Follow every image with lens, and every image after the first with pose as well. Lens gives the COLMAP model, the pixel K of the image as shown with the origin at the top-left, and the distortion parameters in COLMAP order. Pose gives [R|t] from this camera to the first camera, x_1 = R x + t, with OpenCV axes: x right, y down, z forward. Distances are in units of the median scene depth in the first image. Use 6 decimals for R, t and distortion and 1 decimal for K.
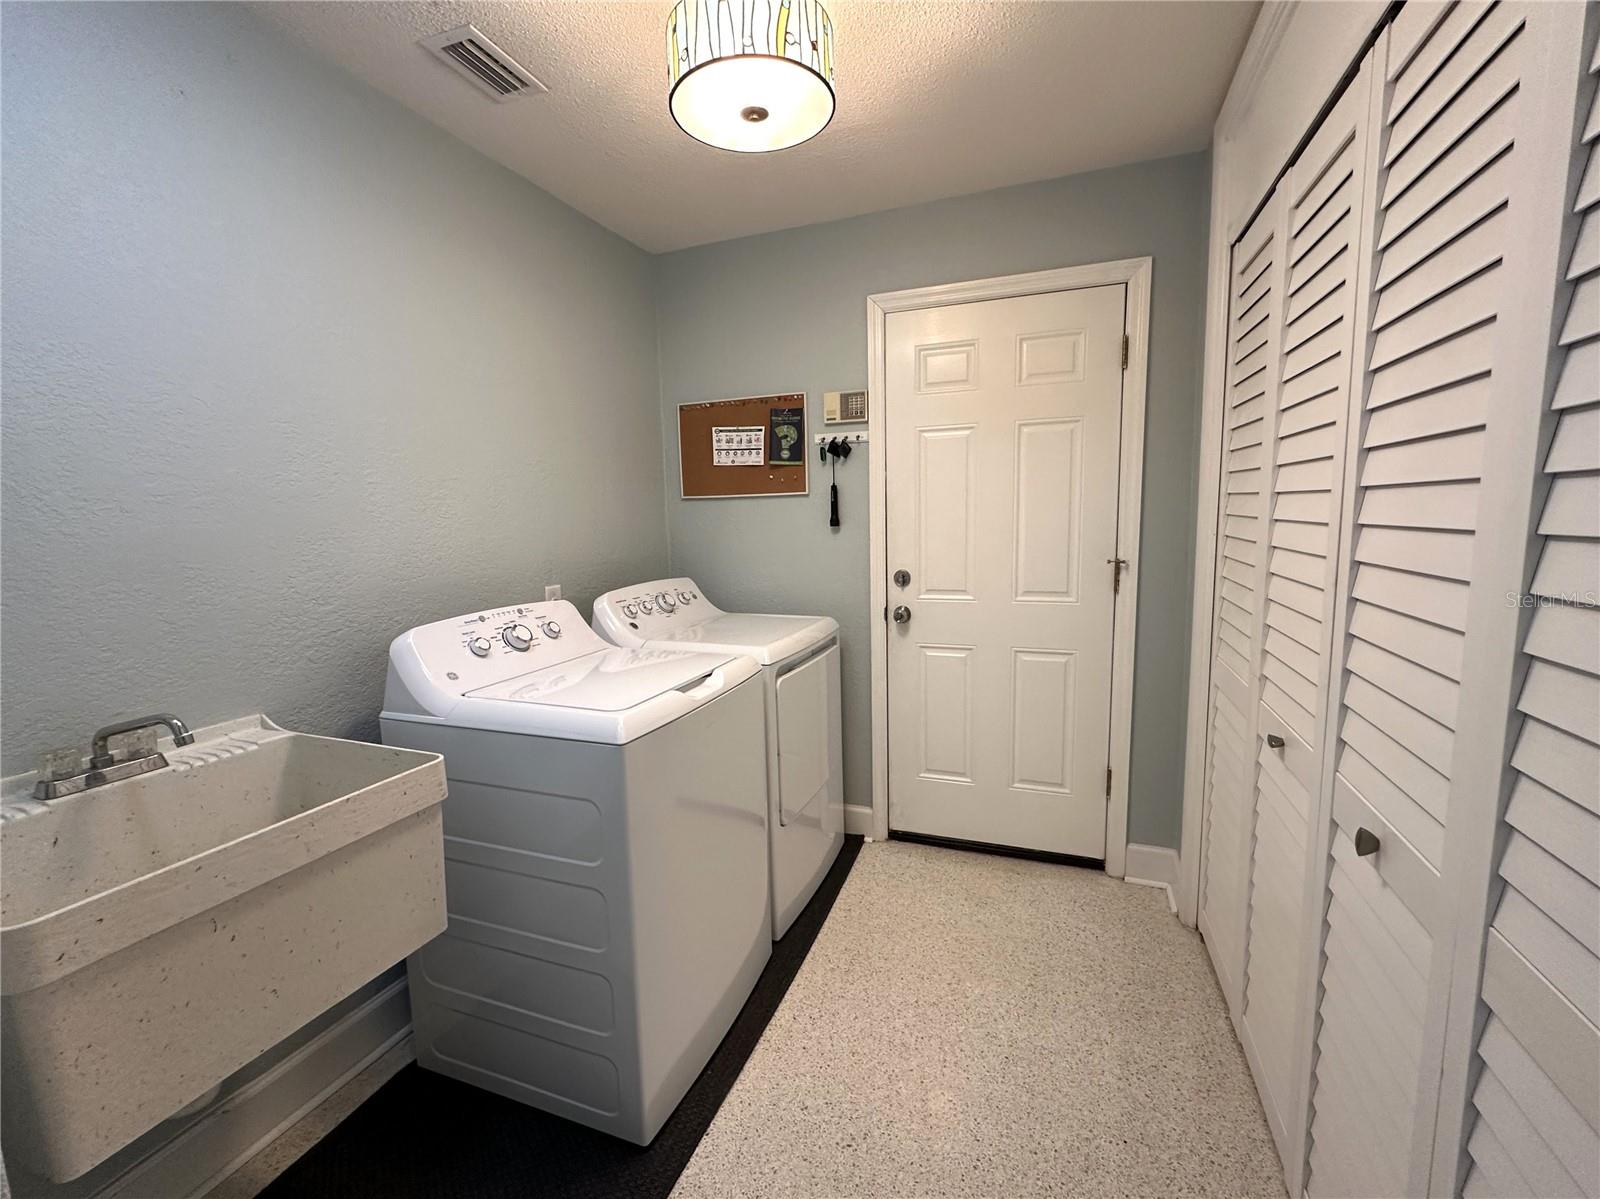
lens RADIAL K [[677.9, 0, 800.0], [0, 677.9, 599.5], [0, 0, 1]] dist [0.000336, 0.000070]
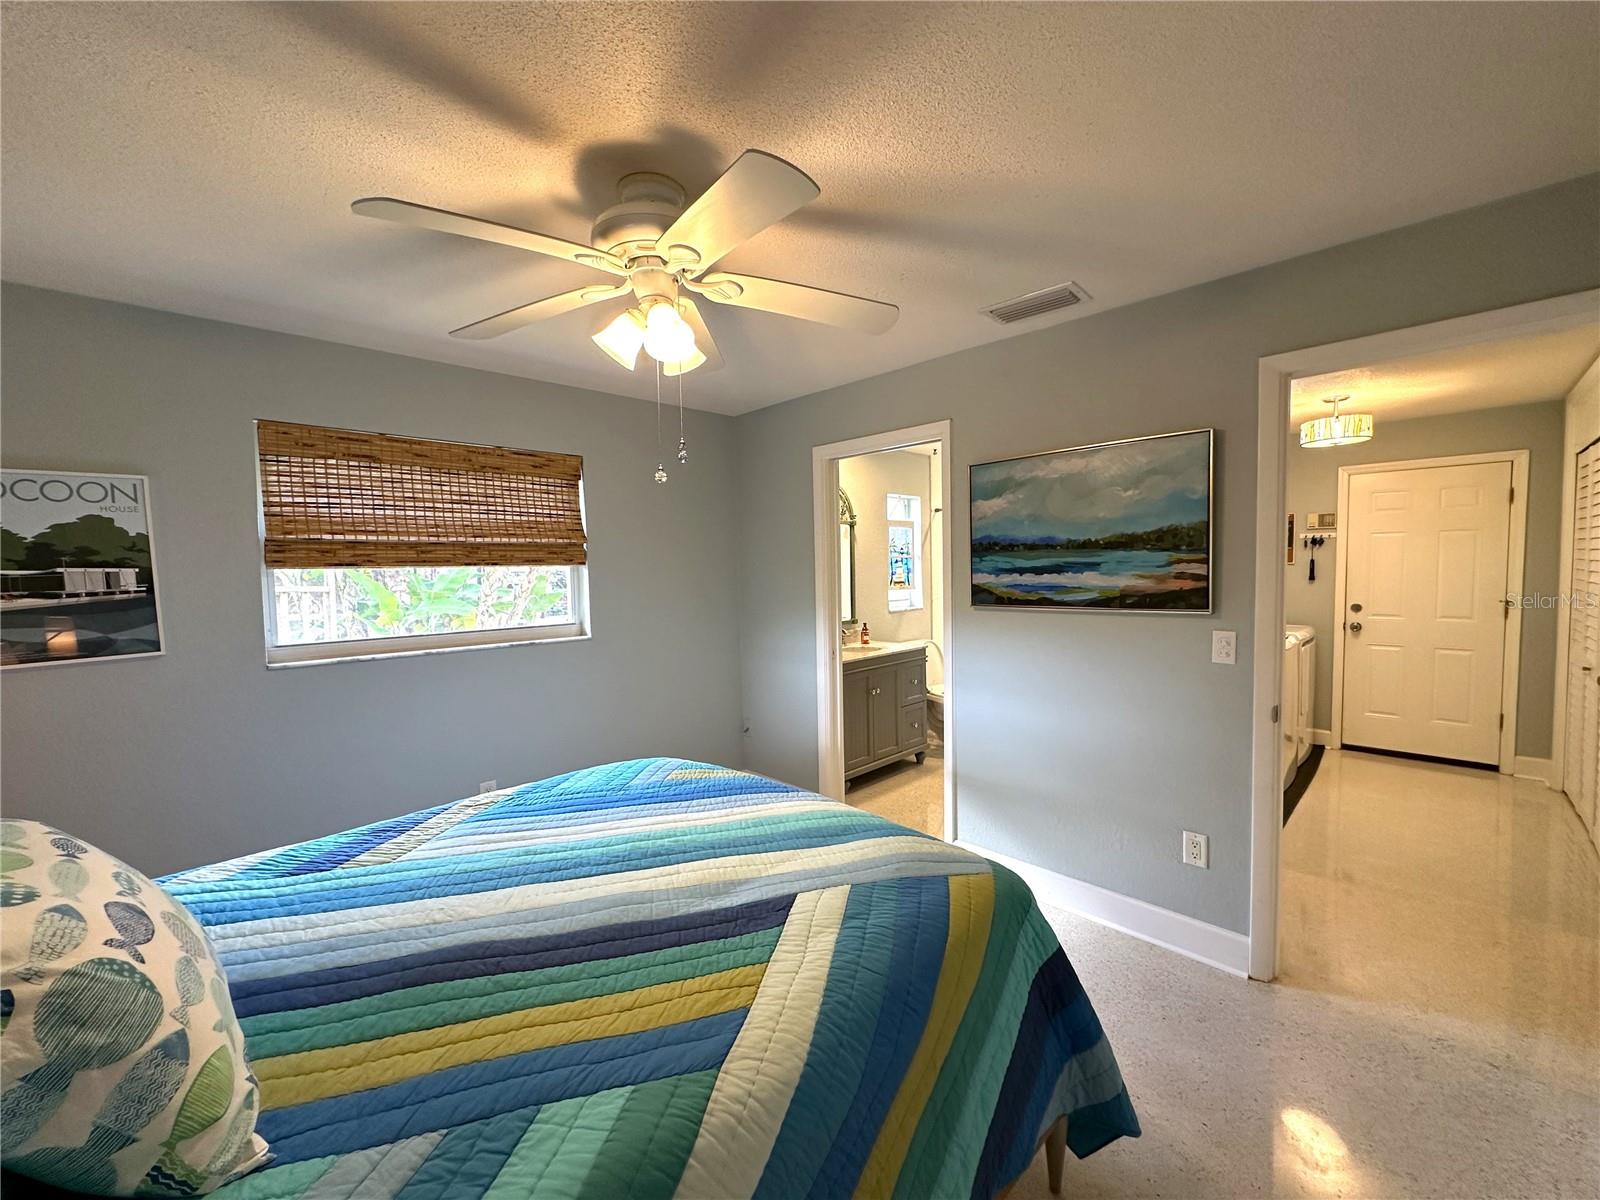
lens RADIAL K [[637.2, 0, 801.8], [0, 637.2, 598.7], [0, 0, 1]] dist [-0.000784, 0.000216]
pose [[0.911600, 0.029263, -0.410036, -0.546354], [-0.055098, 0.997161, -0.051330, 0.123014], [0.407370, 0.069384, 0.910624, -1.297106]]
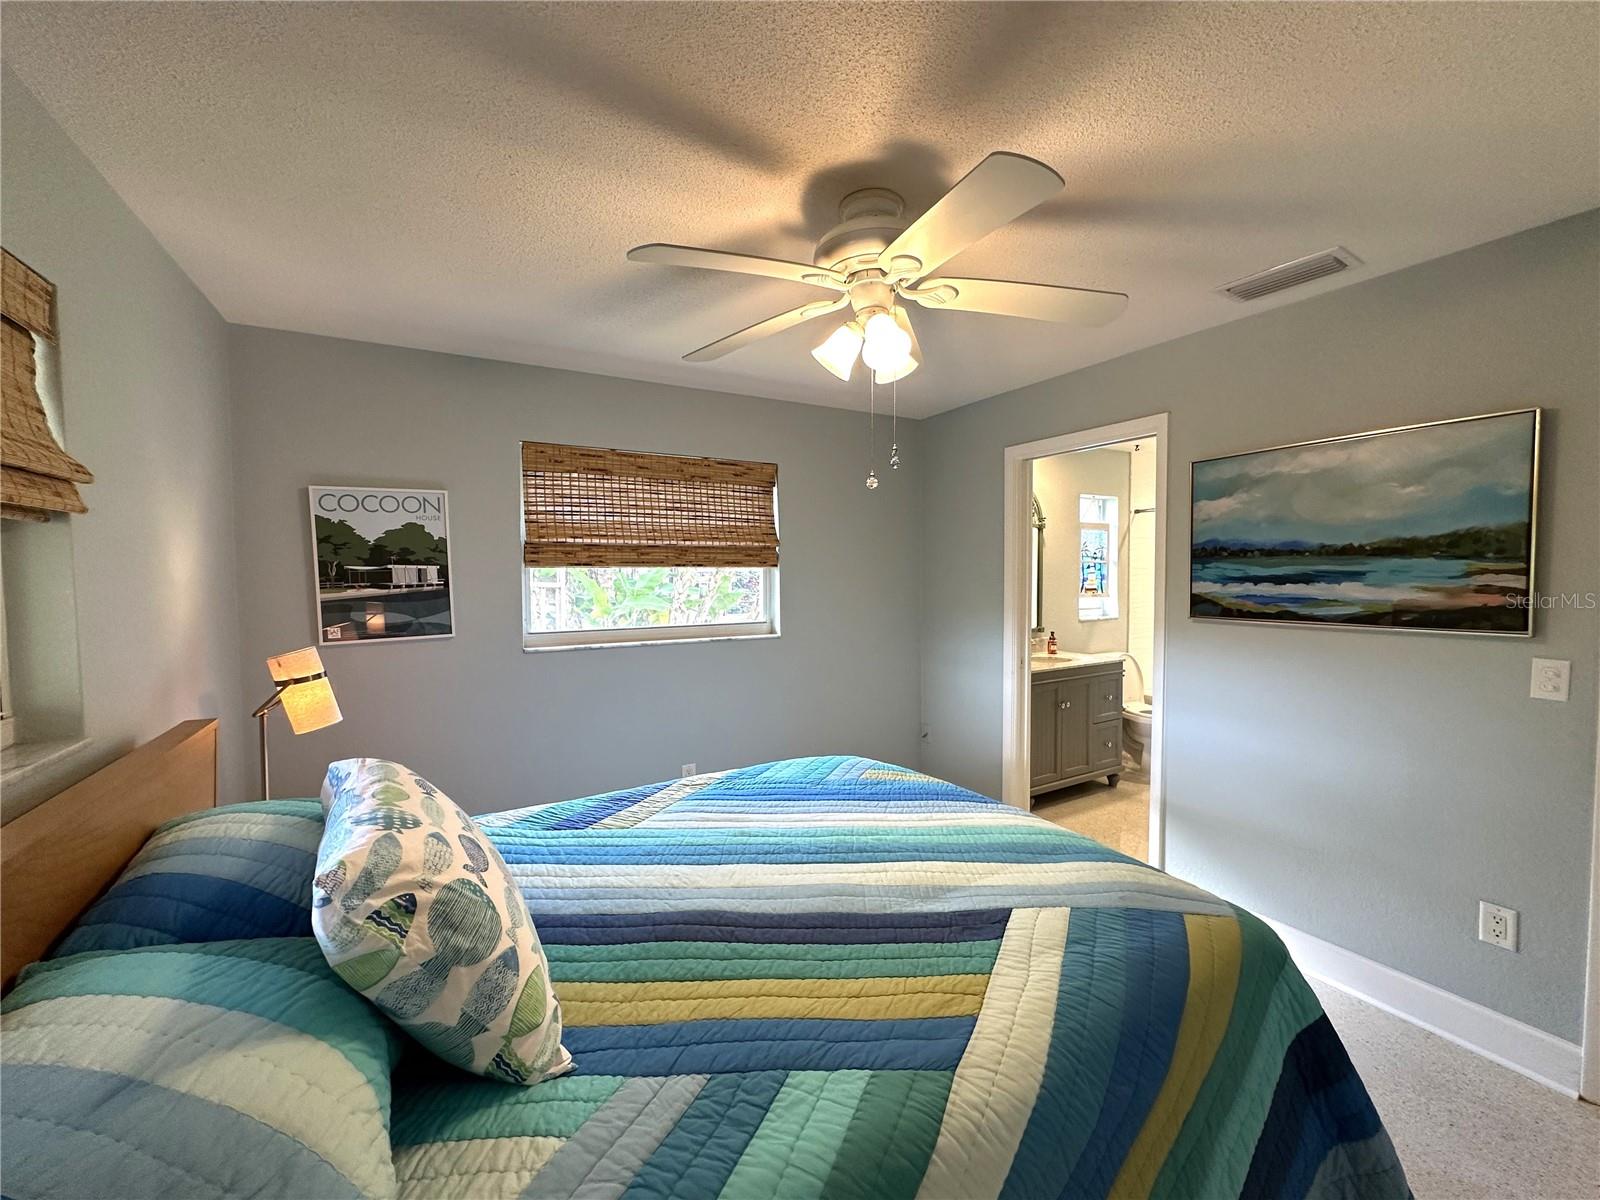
lens RADIAL K [[637.2, 0, 801.8], [0, 637.2, 598.7], [0, 0, 1]] dist [-0.000784, 0.000216]
pose [[0.777424, 0.048293, -0.627120, -0.615381], [-0.091779, 0.995086, -0.037147, 0.128929], [0.622245, 0.086435, 0.778036, -1.356905]]
